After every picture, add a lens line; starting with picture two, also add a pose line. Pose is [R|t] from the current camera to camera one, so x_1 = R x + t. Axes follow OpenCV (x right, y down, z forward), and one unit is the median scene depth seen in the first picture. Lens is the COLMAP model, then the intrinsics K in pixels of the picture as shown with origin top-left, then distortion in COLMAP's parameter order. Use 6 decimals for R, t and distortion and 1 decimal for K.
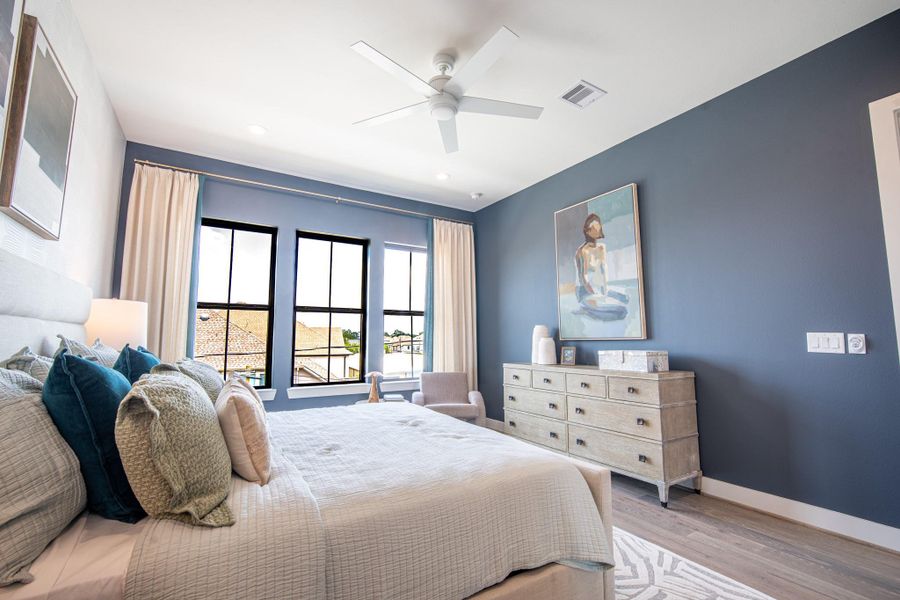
lens RADIAL K [[391.2, 0, 448.1], [0, 391.2, 298.3], [0, 0, 1]] dist [-0.008434, 0.001026]
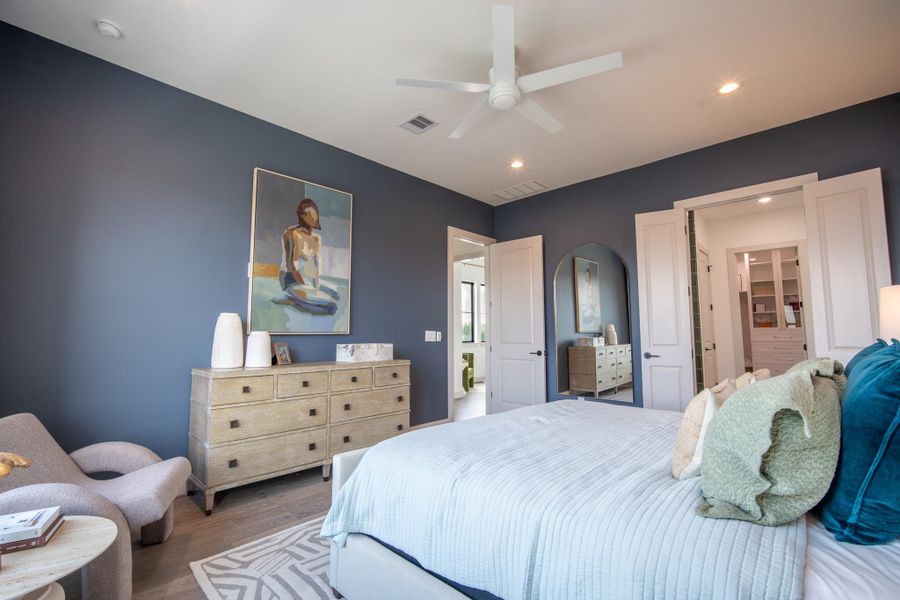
lens RADIAL K [[391.2, 0, 448.1], [0, 391.2, 298.3], [0, 0, 1]] dist [-0.008434, 0.001026]
pose [[-0.251472, 0.069025, 0.965400, -0.616244], [-0.122120, 0.987219, -0.102396, 0.075391], [-0.960129, -0.143645, -0.239829, 0.905863]]
